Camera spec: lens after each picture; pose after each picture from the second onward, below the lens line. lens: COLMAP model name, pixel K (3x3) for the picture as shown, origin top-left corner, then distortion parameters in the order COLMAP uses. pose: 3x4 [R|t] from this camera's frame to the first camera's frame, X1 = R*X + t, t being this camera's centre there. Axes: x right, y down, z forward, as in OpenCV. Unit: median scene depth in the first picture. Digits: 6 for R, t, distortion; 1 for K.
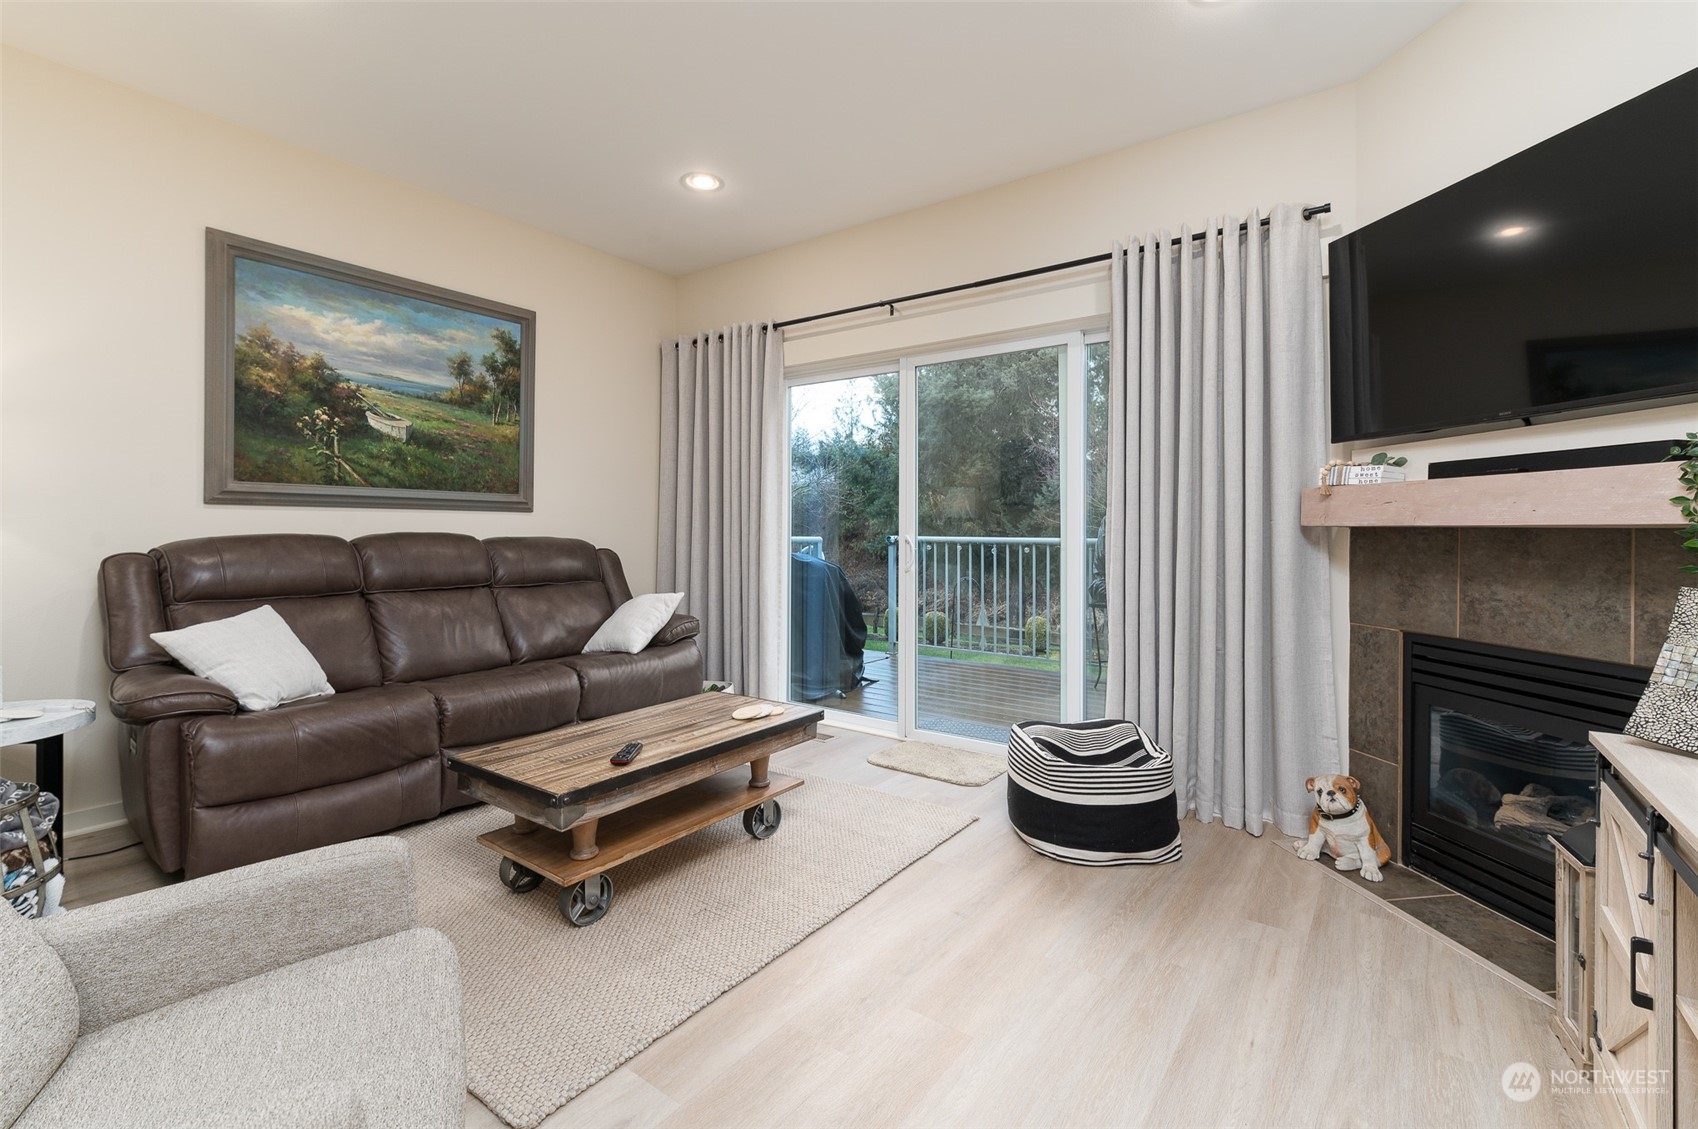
lens RADIAL K [[755.1, 0, 840.9], [0, 755.1, 528.9], [0, 0, 1]] dist [0.012296, -0.000197]
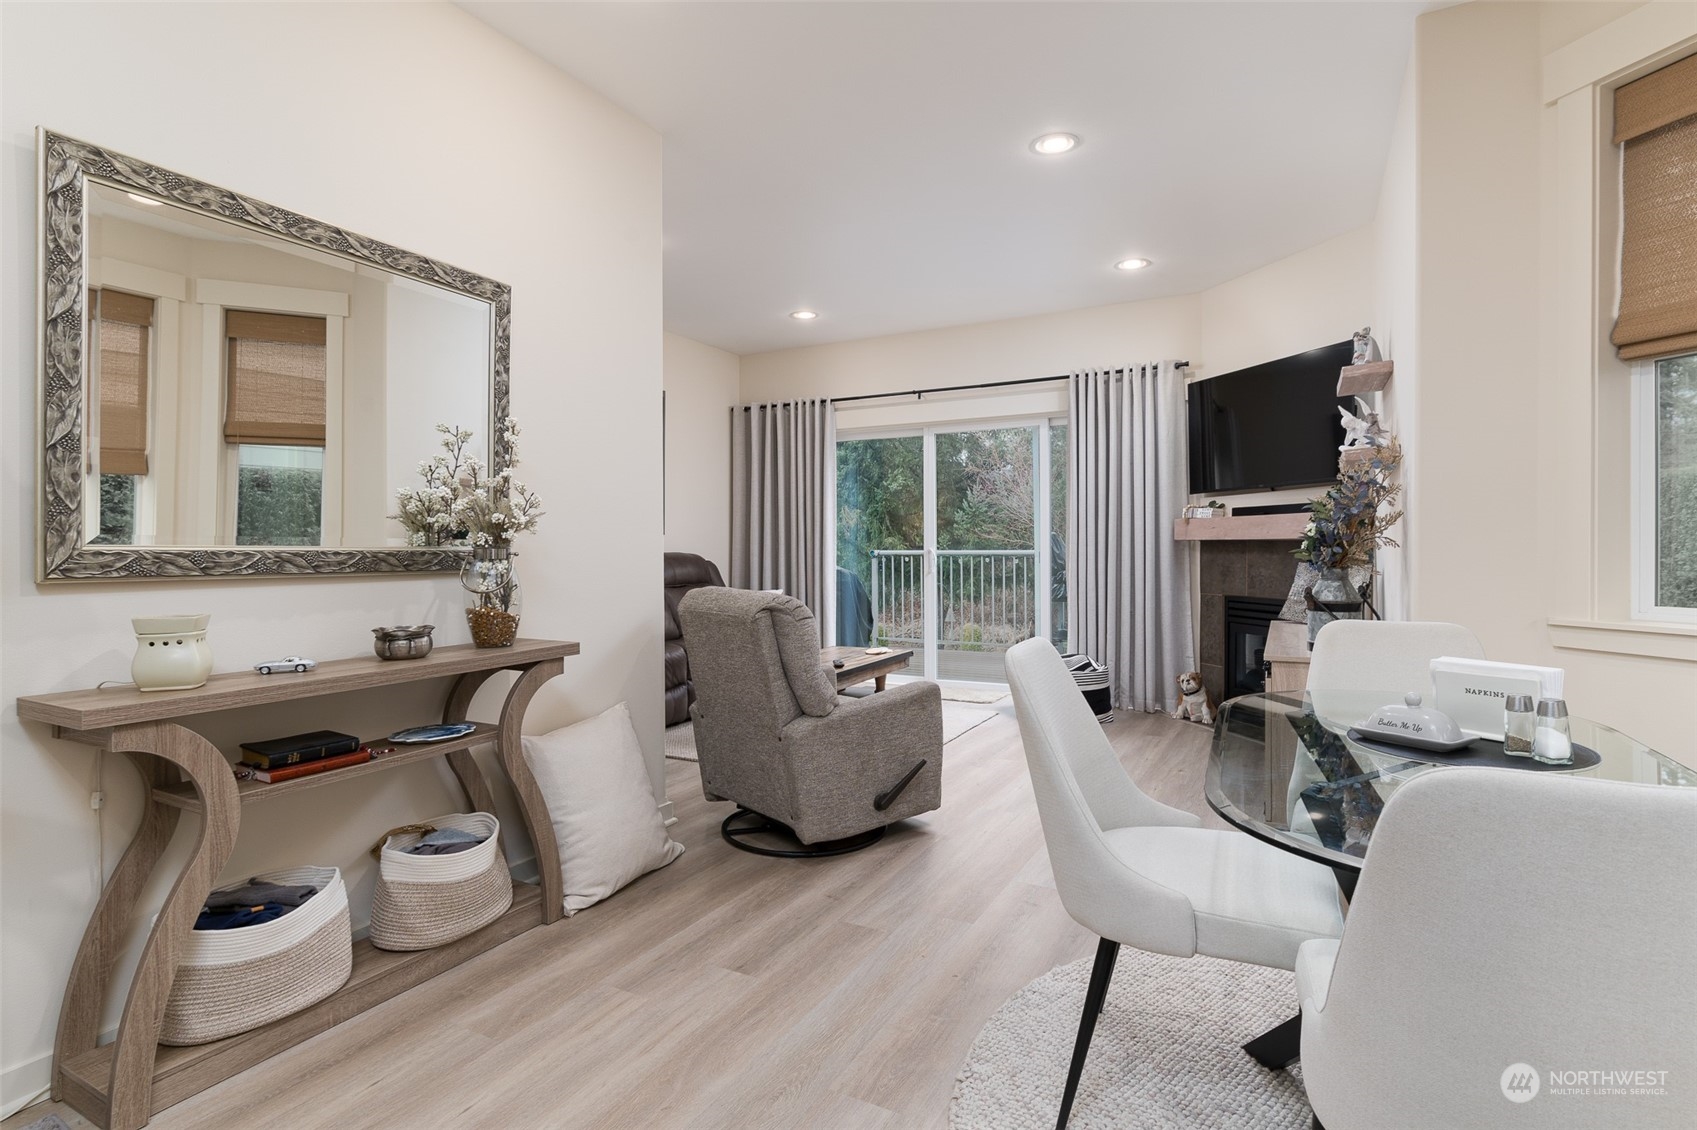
lens RADIAL K [[837.2, 0, 825.9], [0, 837.2, 558.4], [0, 0, 1]] dist [-0.002177, 0.000479]
pose [[0.993063, -0.010488, 0.117113, -0.453936], [0.008671, 0.999834, 0.016015, 0.001264], [-0.117262, -0.014889, 0.992989, -0.887353]]
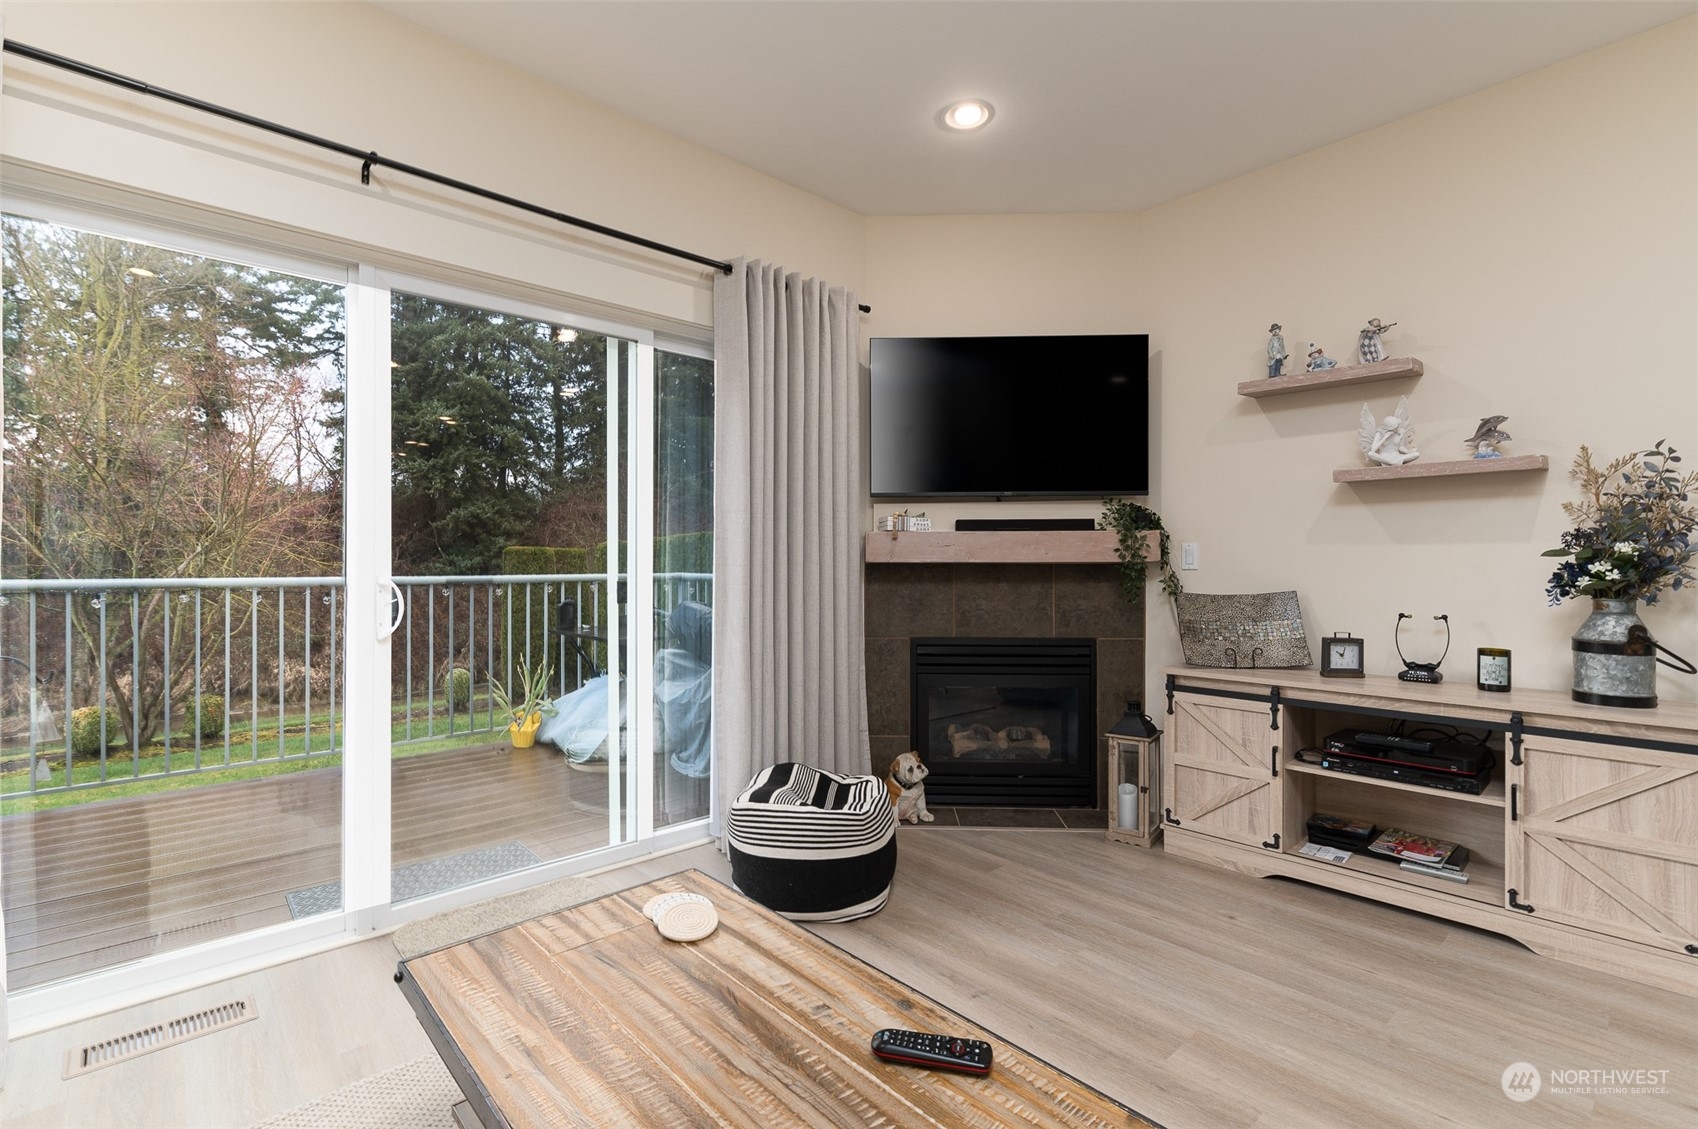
lens RADIAL K [[769.2, 0, 846.0], [0, 769.2, 567.0], [0, 0, 1]] dist [0.003138, 0.000251]
pose [[0.200595, 0.000040, 0.979674, -0.620817], [-0.002073, 0.999998, 0.000384, 0.004293], [-0.979672, -0.002108, 0.200594, 0.785947]]
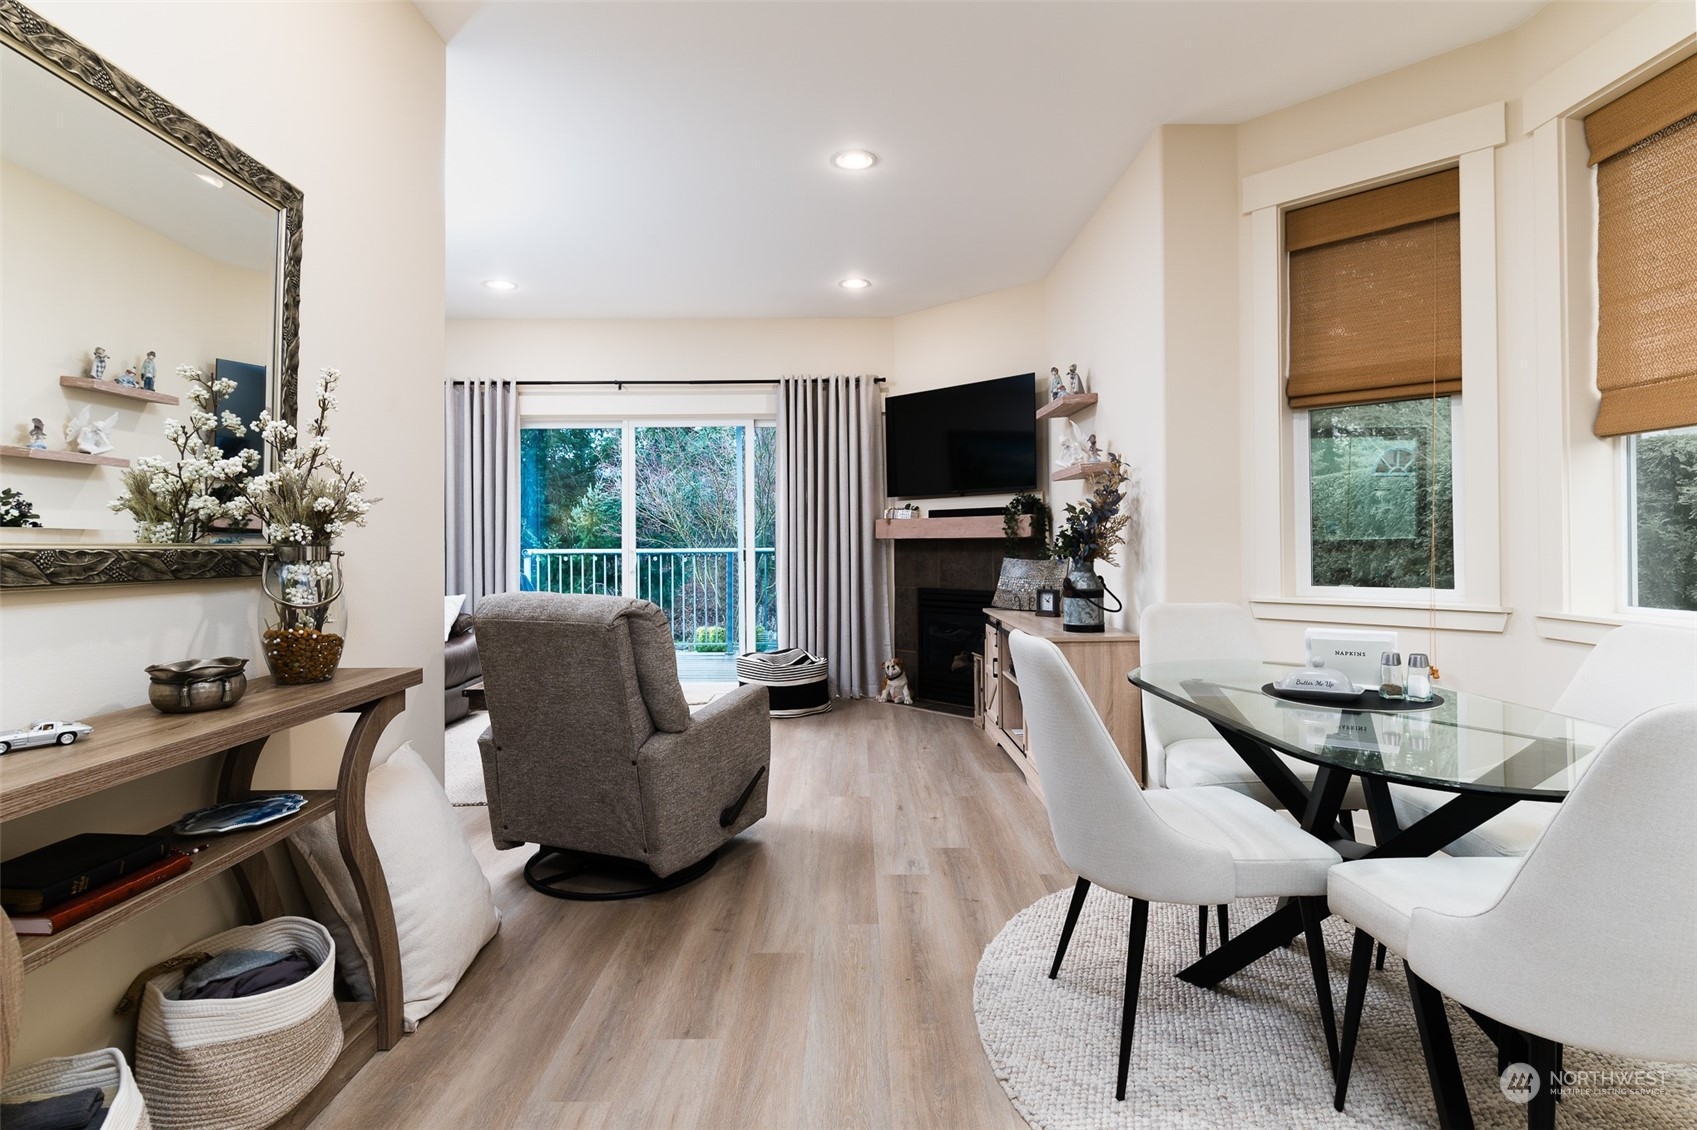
lens RADIAL K [[837.2, 0, 832.3], [0, 837.2, 536.0], [0, 0, 1]] dist [-0.002177, 0.000479]
pose [[0.815563, -0.003576, 0.578657, -0.752874], [0.008356, 0.999949, -0.005598, 0.001137], [-0.578608, 0.009401, 0.815552, -0.718301]]
